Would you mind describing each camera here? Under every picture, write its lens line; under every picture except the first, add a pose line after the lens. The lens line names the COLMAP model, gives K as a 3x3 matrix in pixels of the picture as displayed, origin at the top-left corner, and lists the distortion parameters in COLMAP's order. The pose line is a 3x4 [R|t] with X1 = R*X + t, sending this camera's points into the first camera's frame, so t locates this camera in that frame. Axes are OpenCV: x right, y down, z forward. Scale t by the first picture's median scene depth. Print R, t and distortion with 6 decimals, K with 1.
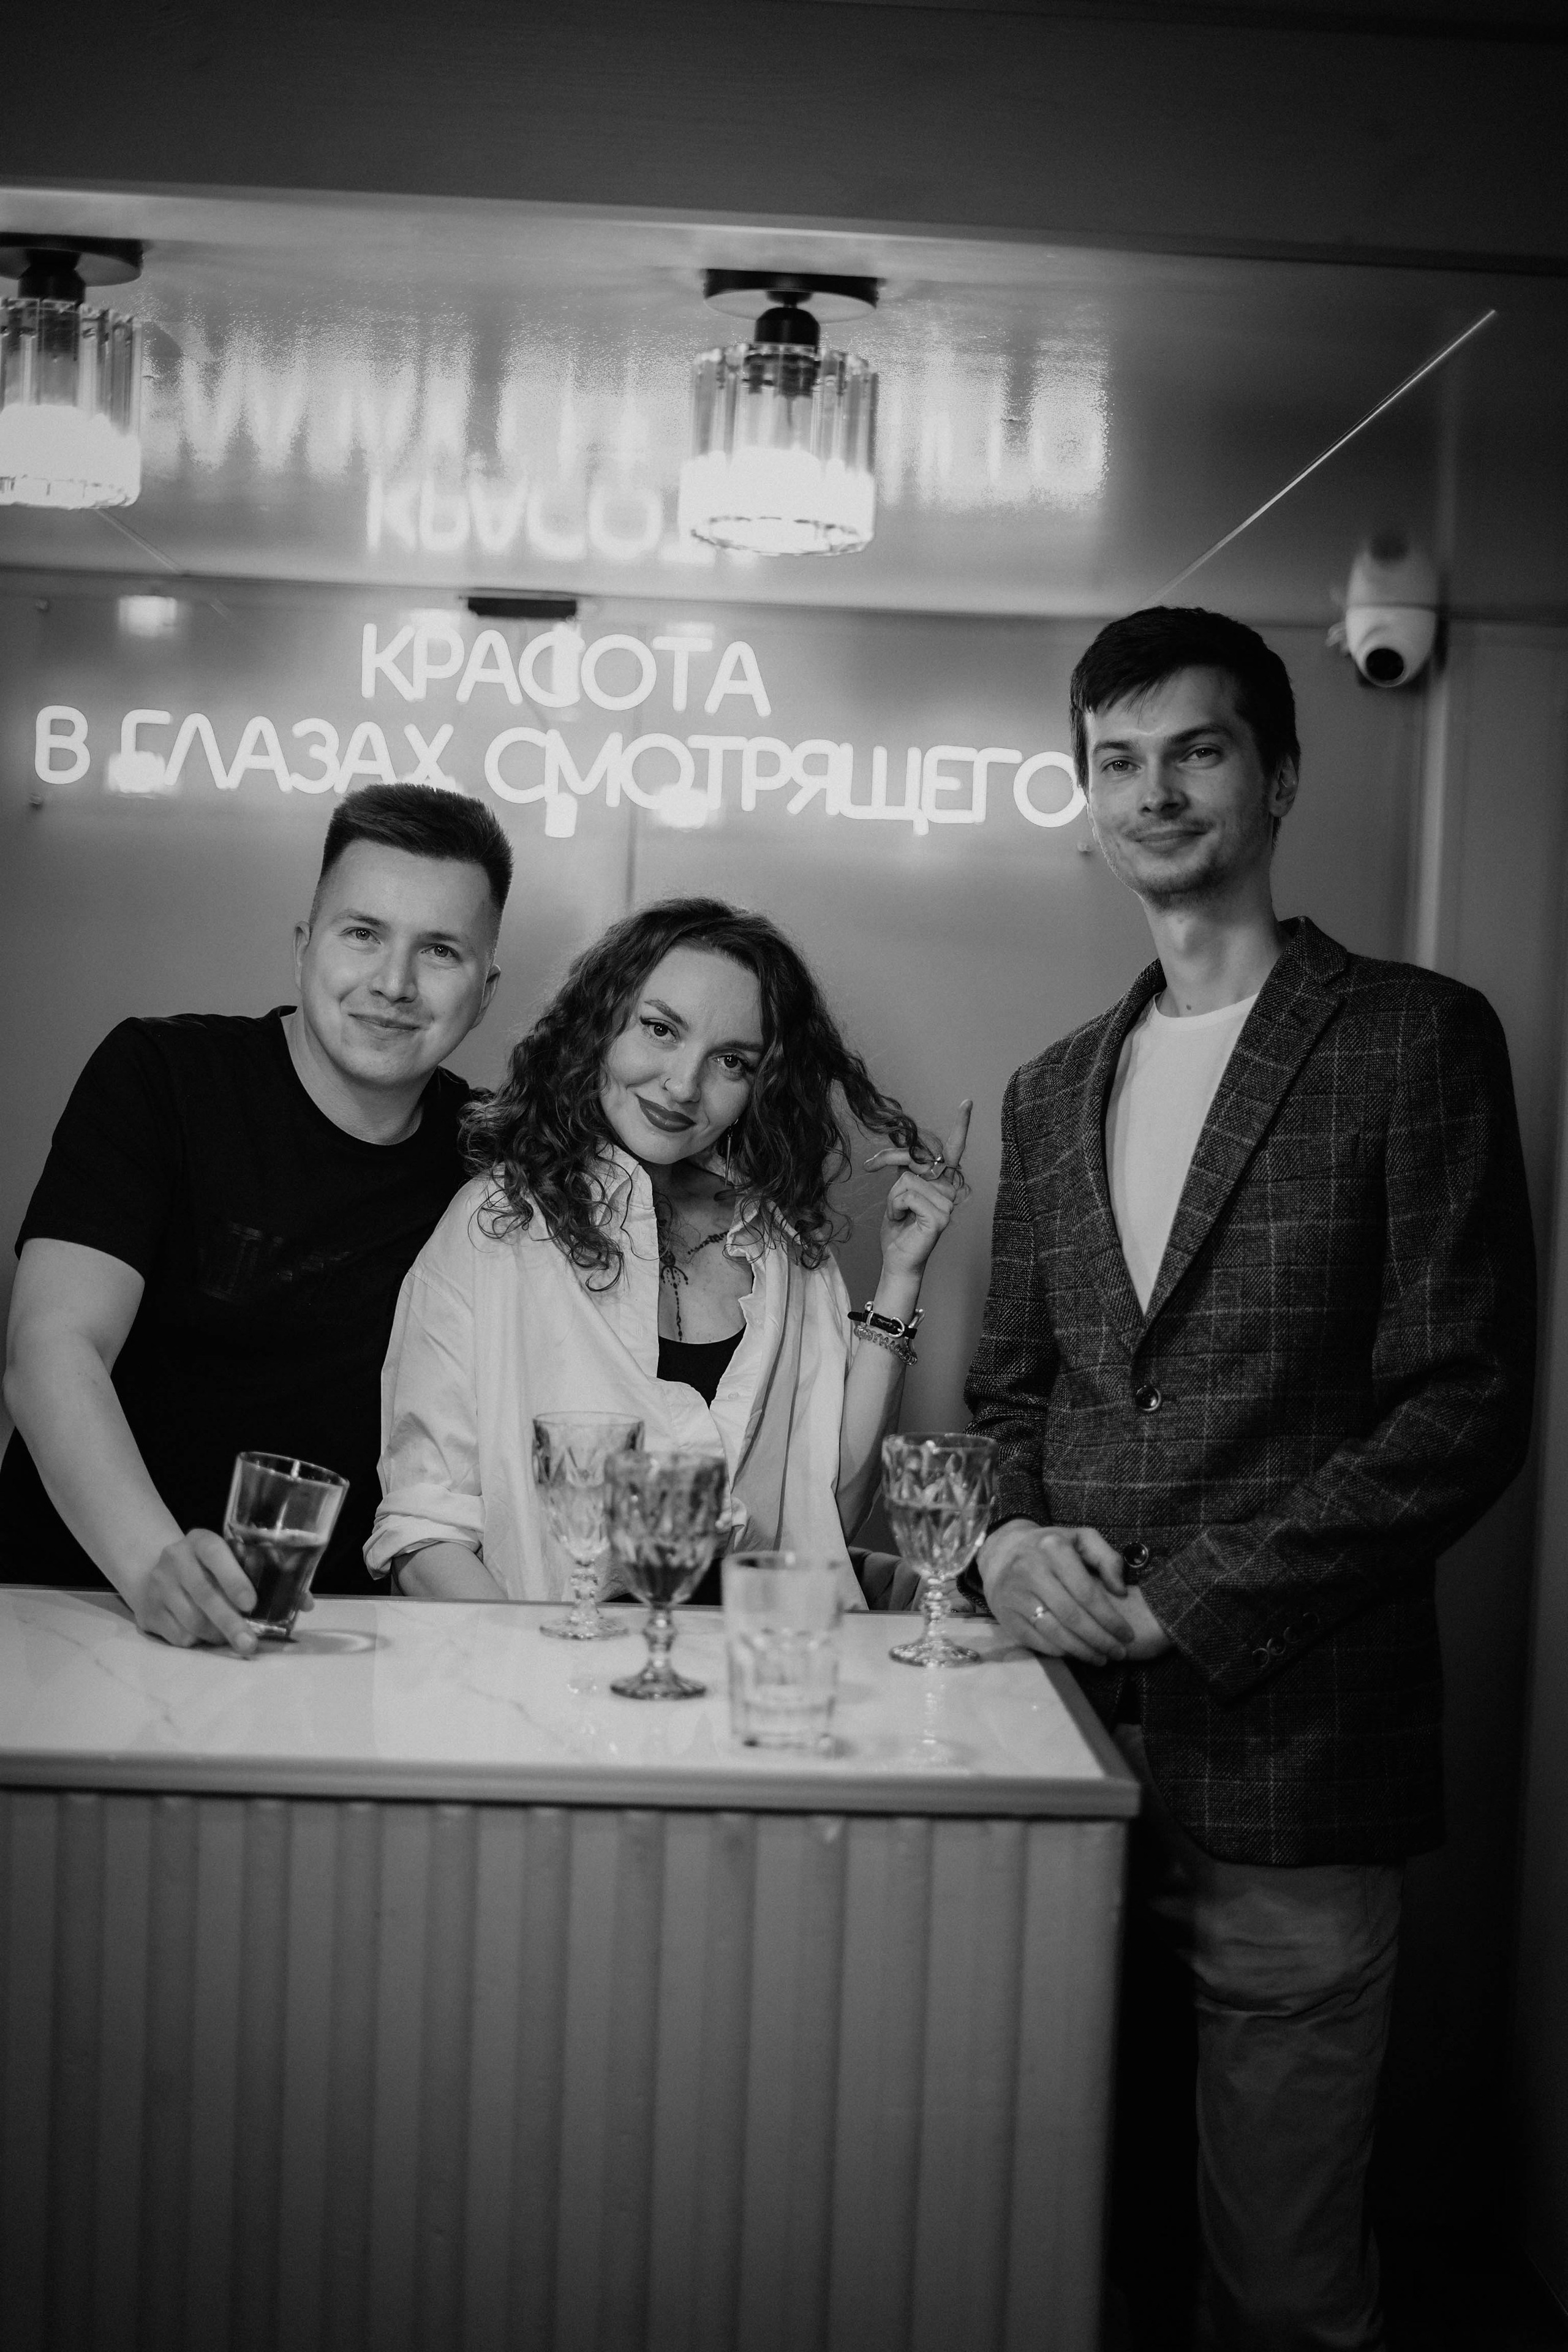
lens RADIAL K [[3430.9, 0, 768.6], [0, 3430.9, 1179.3], [0, 0, 1]] dist [-0.022672, 0.000000]
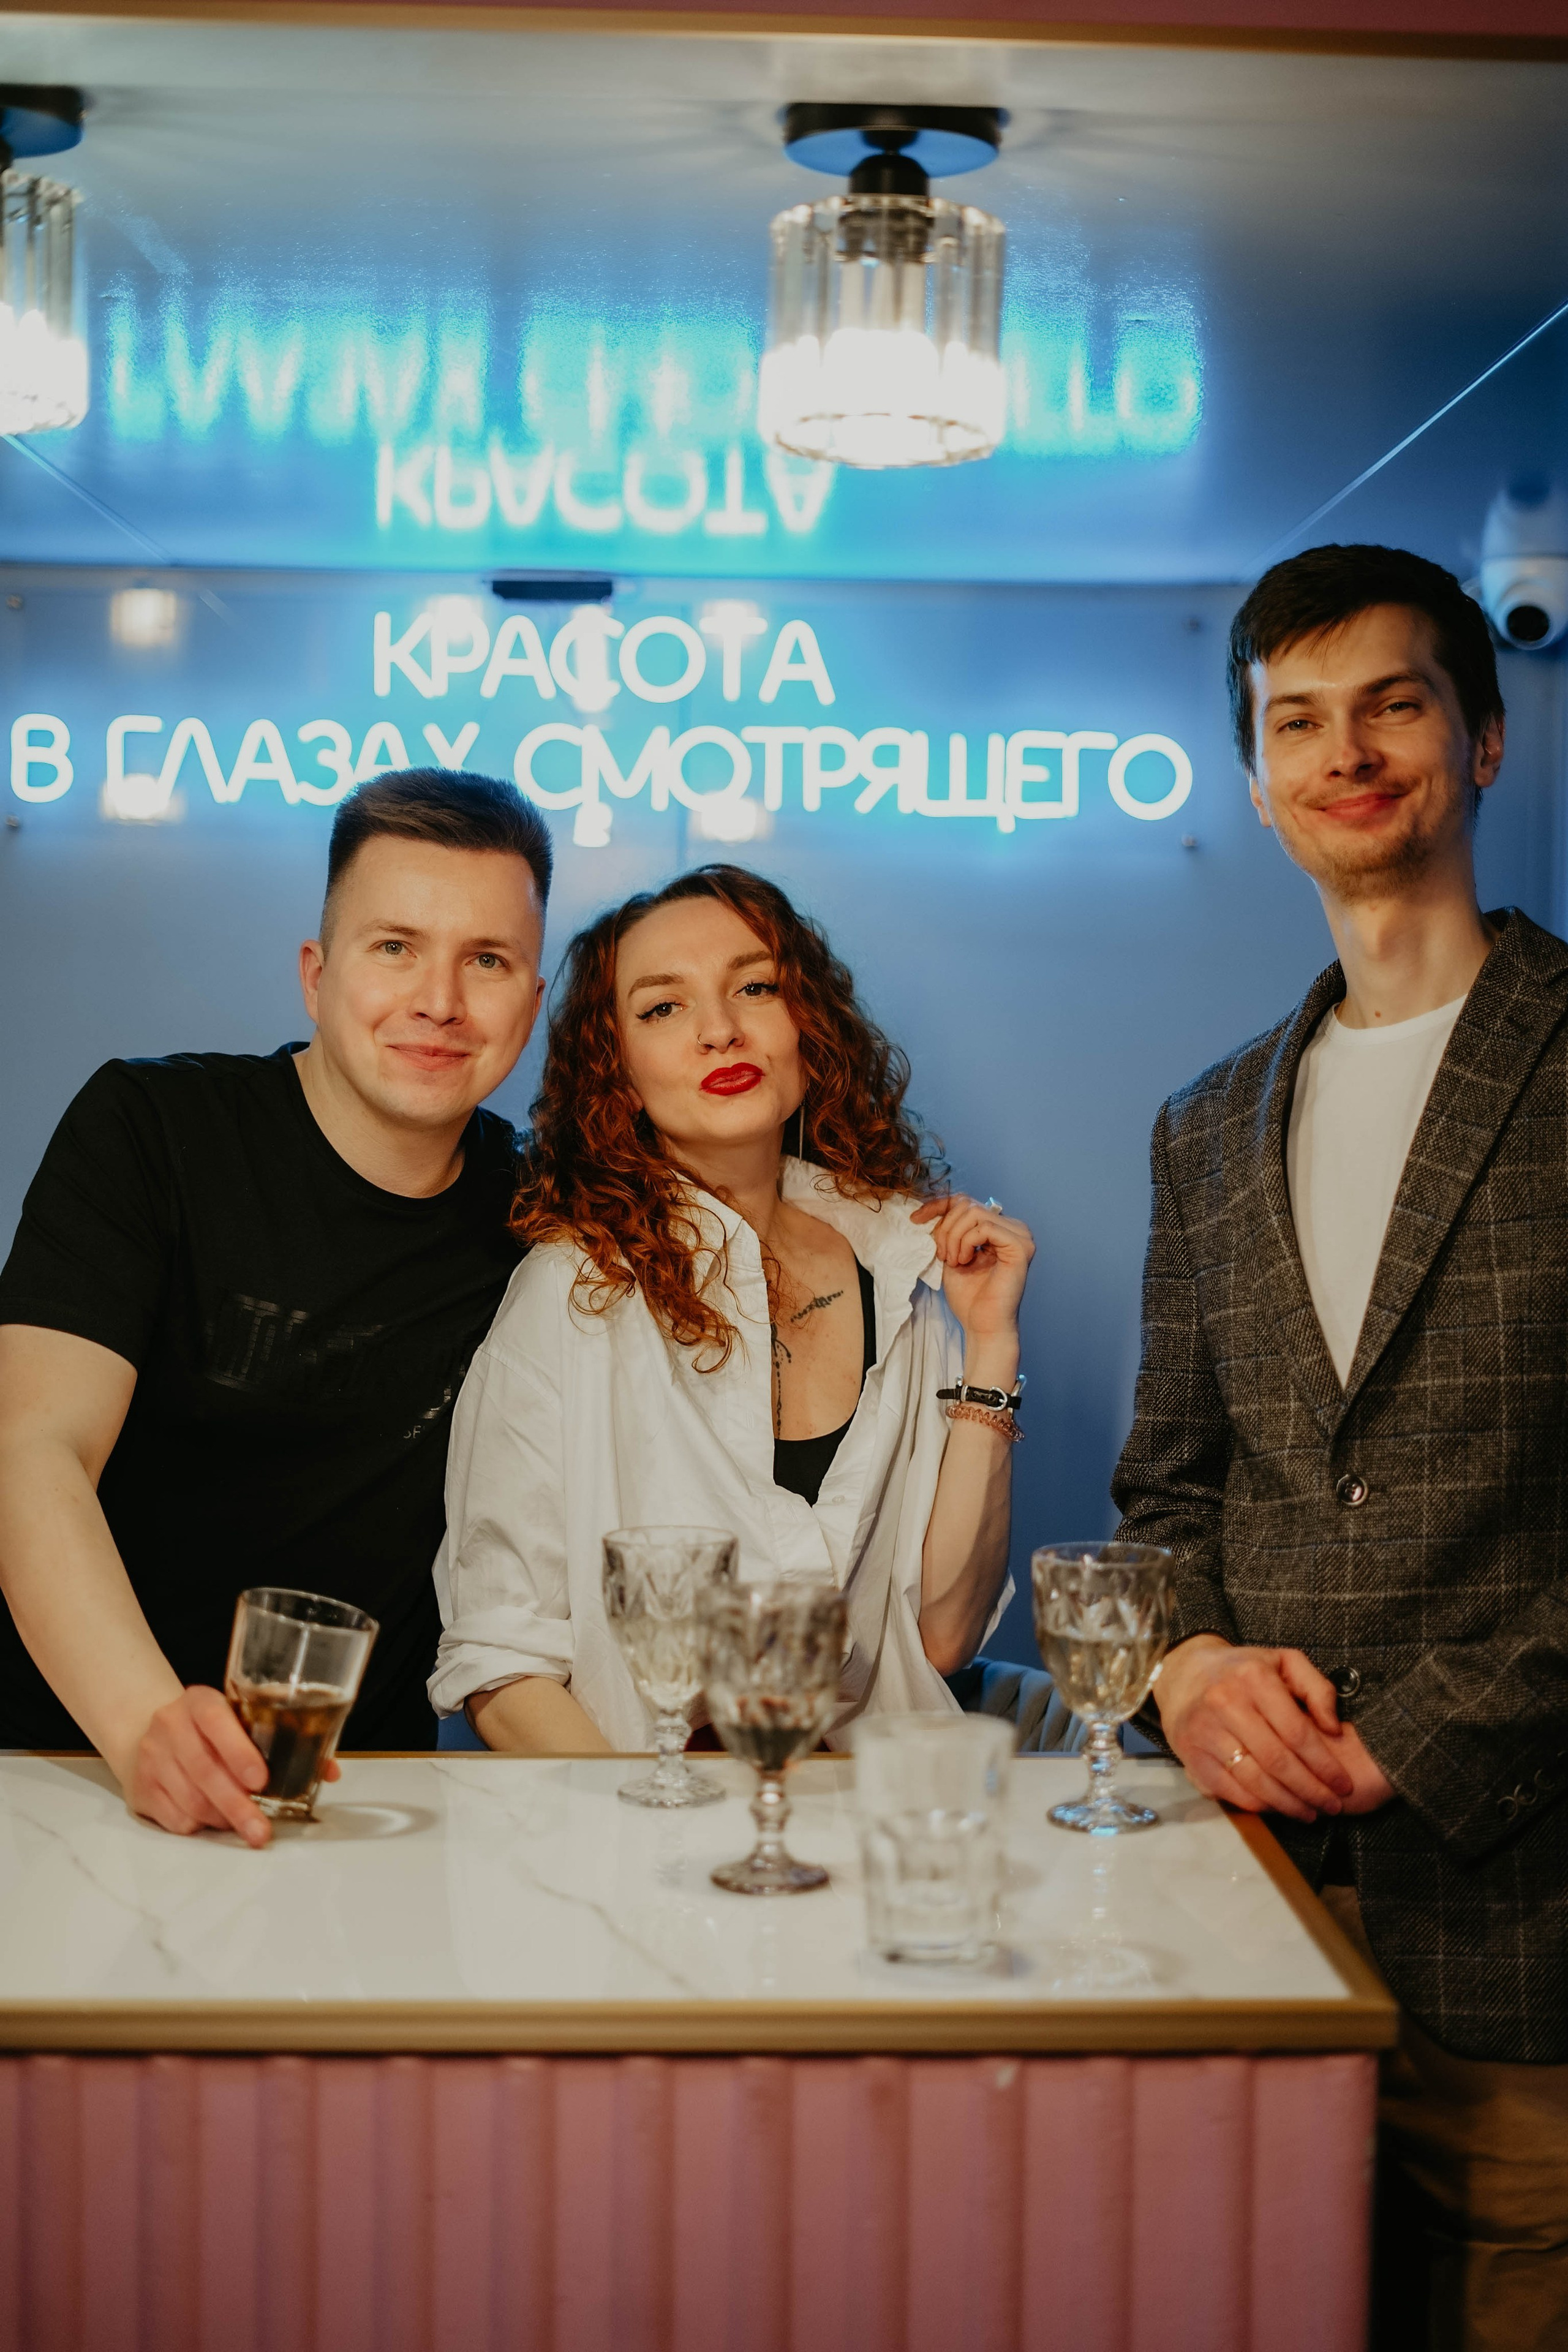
lens RADIAL K [[3430.9, 0, 779.0], [0, 3430.9, 1123.5], [0, 0, 1]] dist [-0.022672, 0.000000]
pose [[0.999606, -0.027628, -0.004960, -0.019646], [0.027503, 0.999340, -0.023730, -0.008296], [0.005613, 0.023584, 0.999706, 0.177785]]
